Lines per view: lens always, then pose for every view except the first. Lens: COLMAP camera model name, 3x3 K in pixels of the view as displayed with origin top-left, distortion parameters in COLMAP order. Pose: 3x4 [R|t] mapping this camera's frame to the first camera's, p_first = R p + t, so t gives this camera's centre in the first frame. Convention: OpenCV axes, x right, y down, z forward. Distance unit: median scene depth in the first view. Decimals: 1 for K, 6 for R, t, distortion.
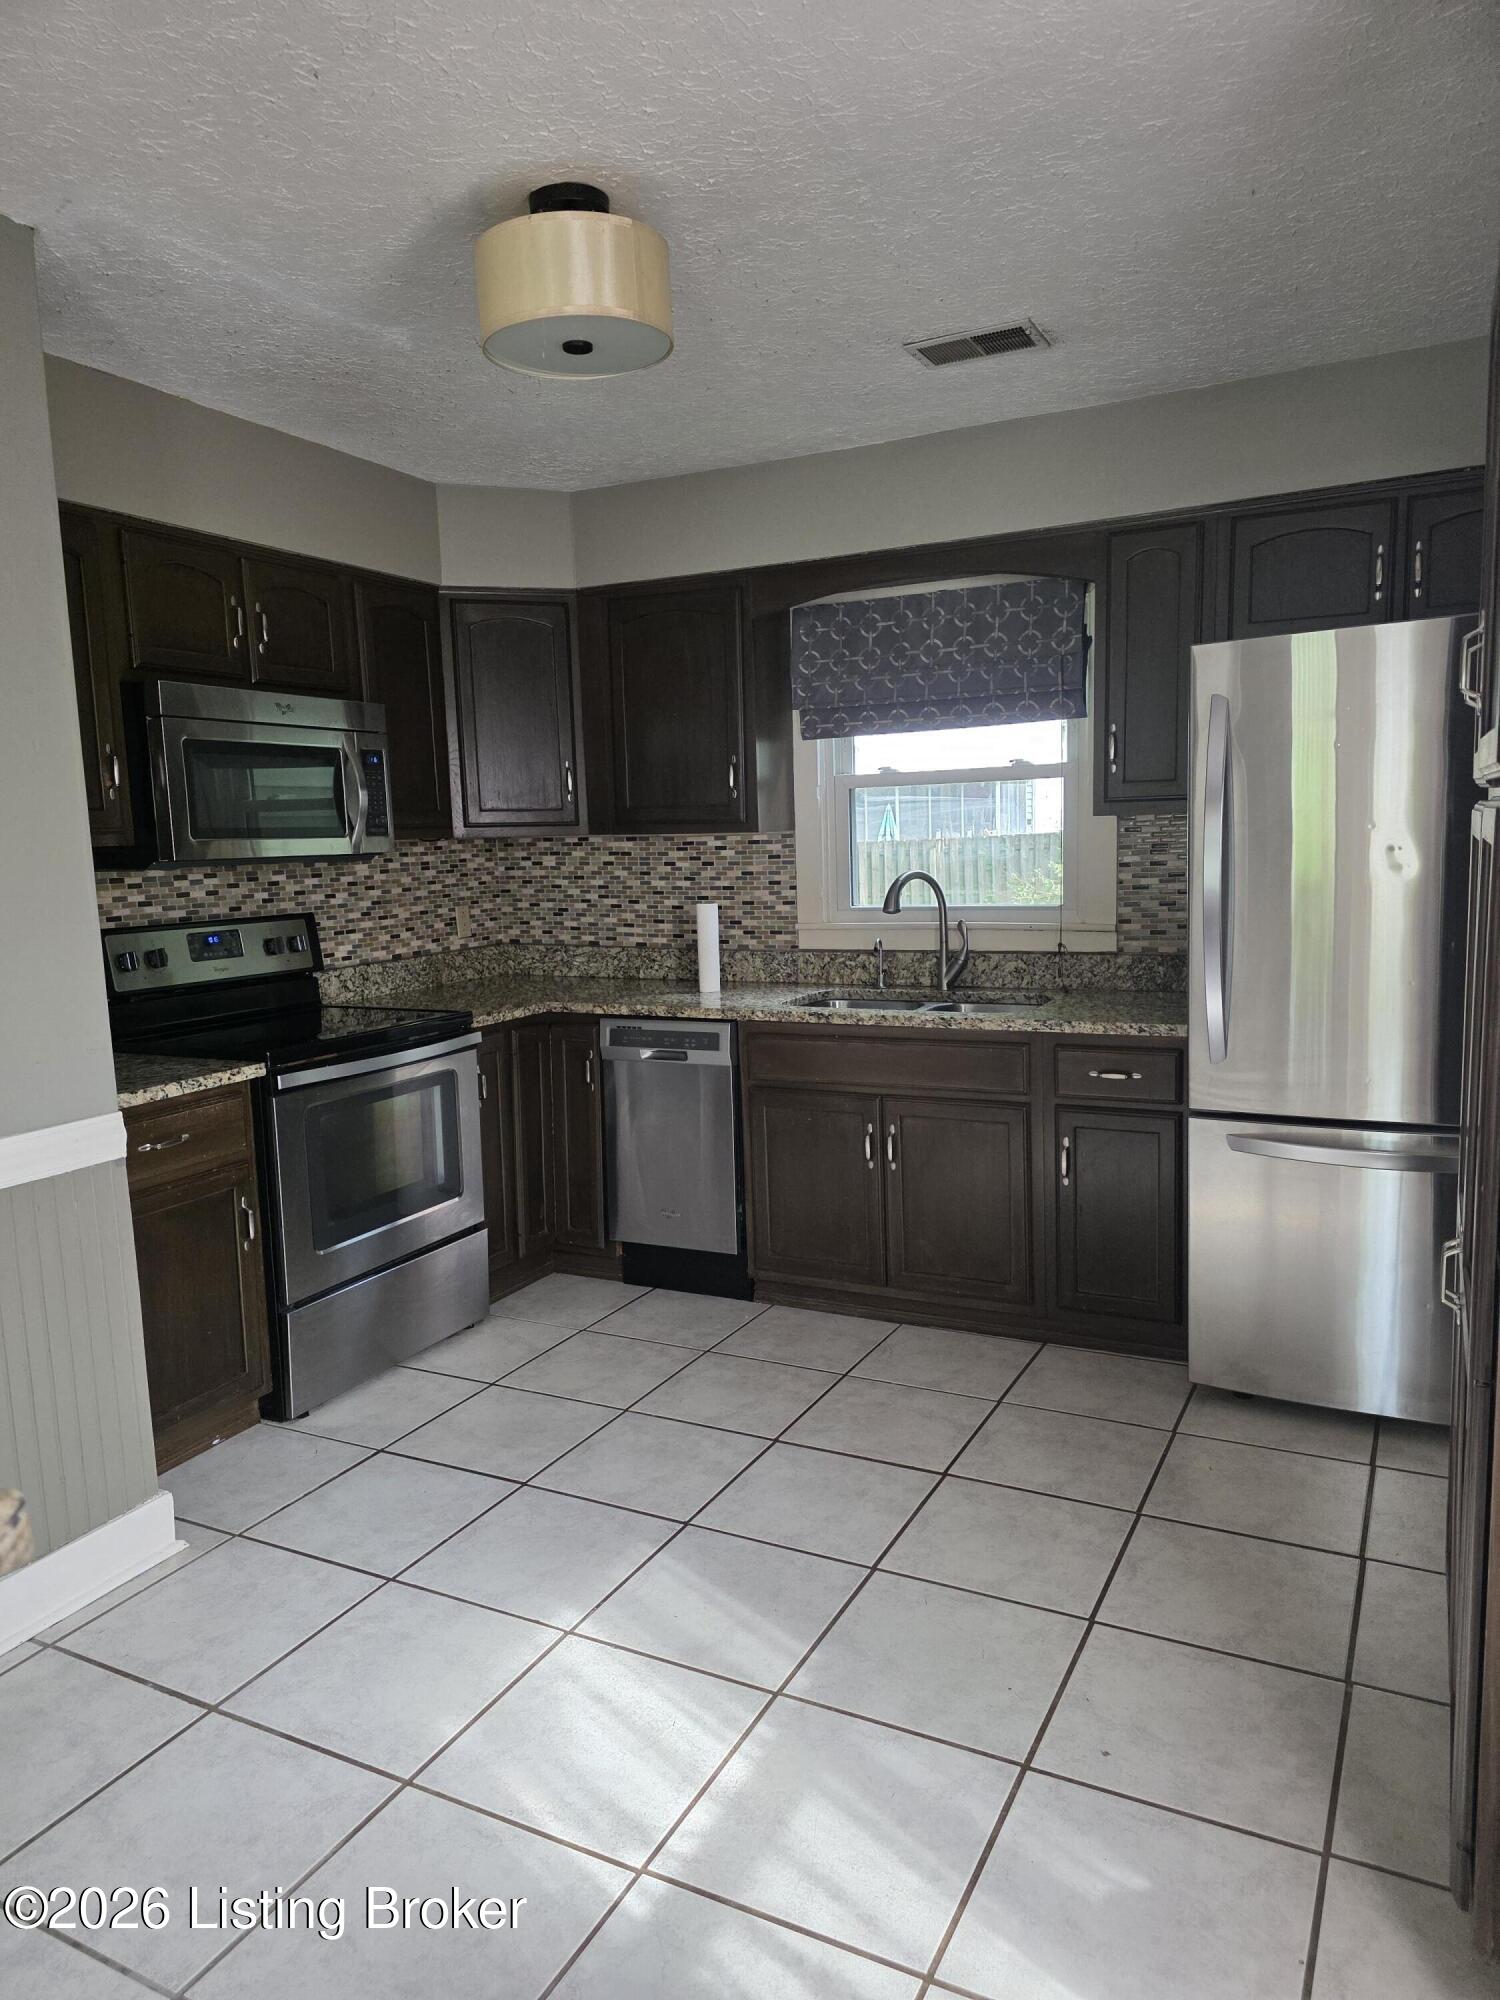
lens RADIAL K [[1341.2, 0, 749.9], [0, 1341.2, 1013.9], [0, 0, 1]] dist [0.034047, 0.001357]
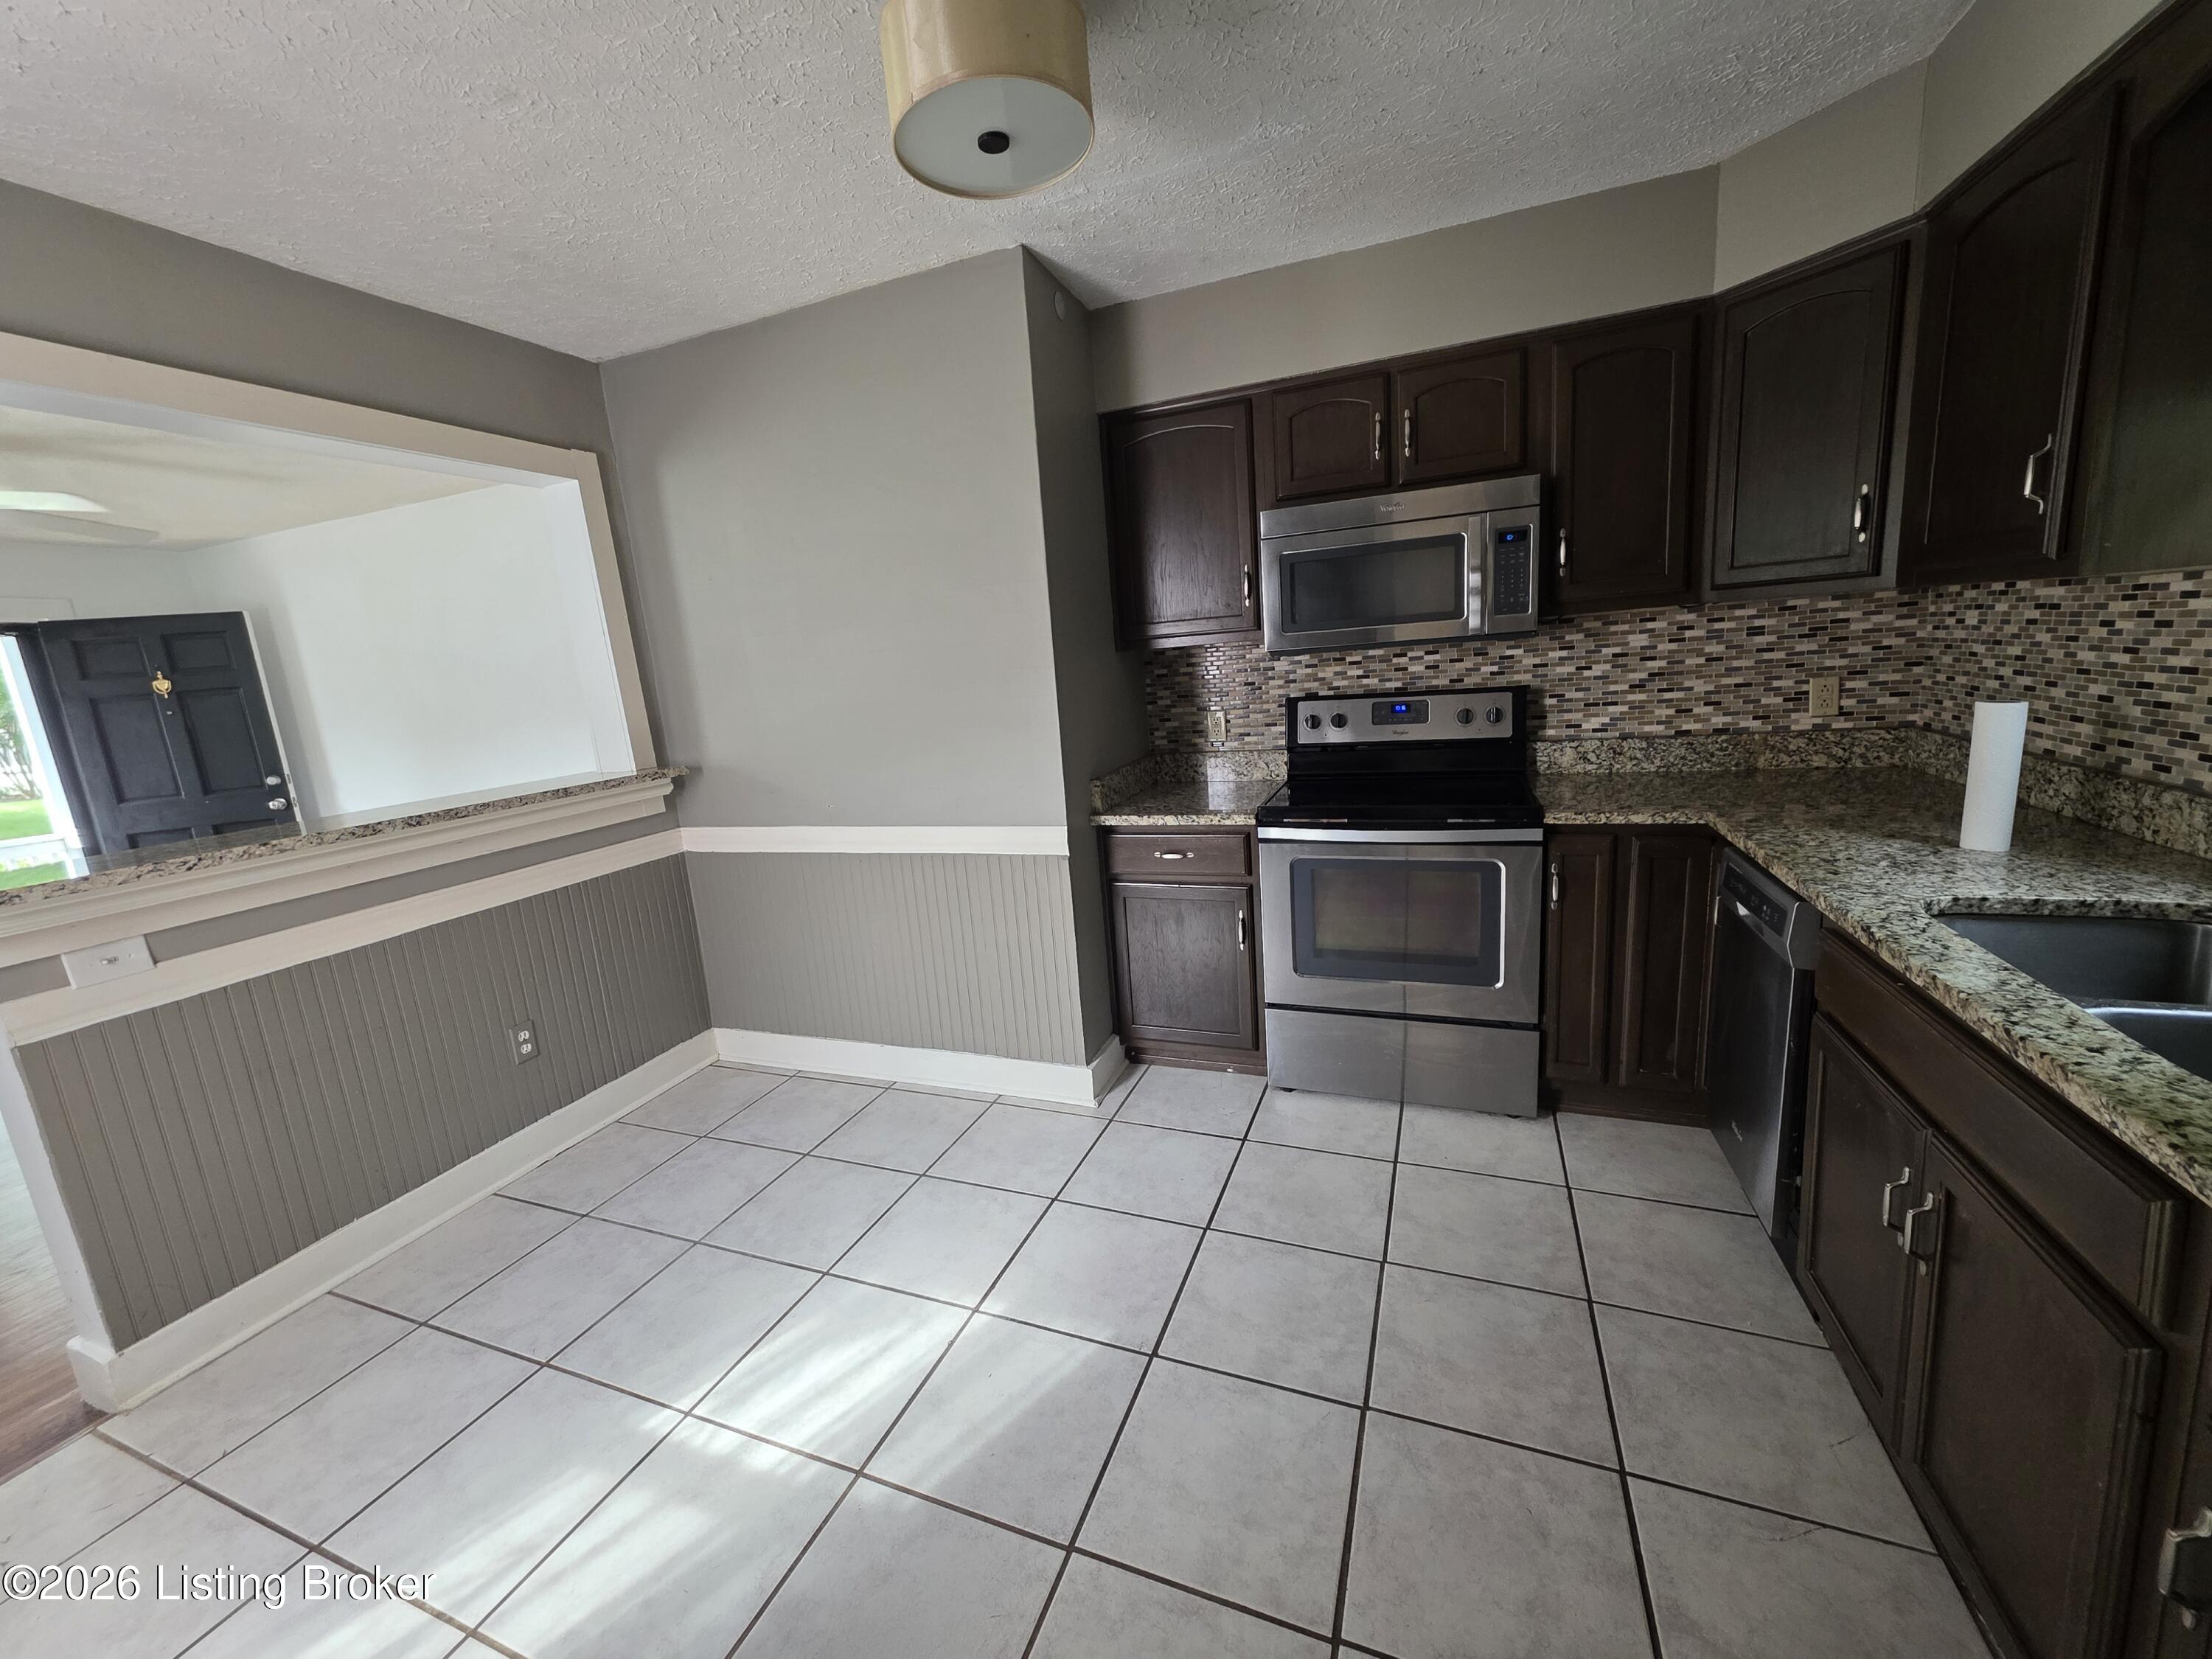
lens RADIAL K [[878.6, 0, 1096.1], [0, 878.6, 819.7], [0, 0, 1]] dist [0.014820, -0.000426]
pose [[0.095297, 0.205039, -0.974103, 0.329495], [-0.060894, 0.977925, 0.199886, -0.087483], [0.993585, 0.040269, 0.105679, 0.576018]]
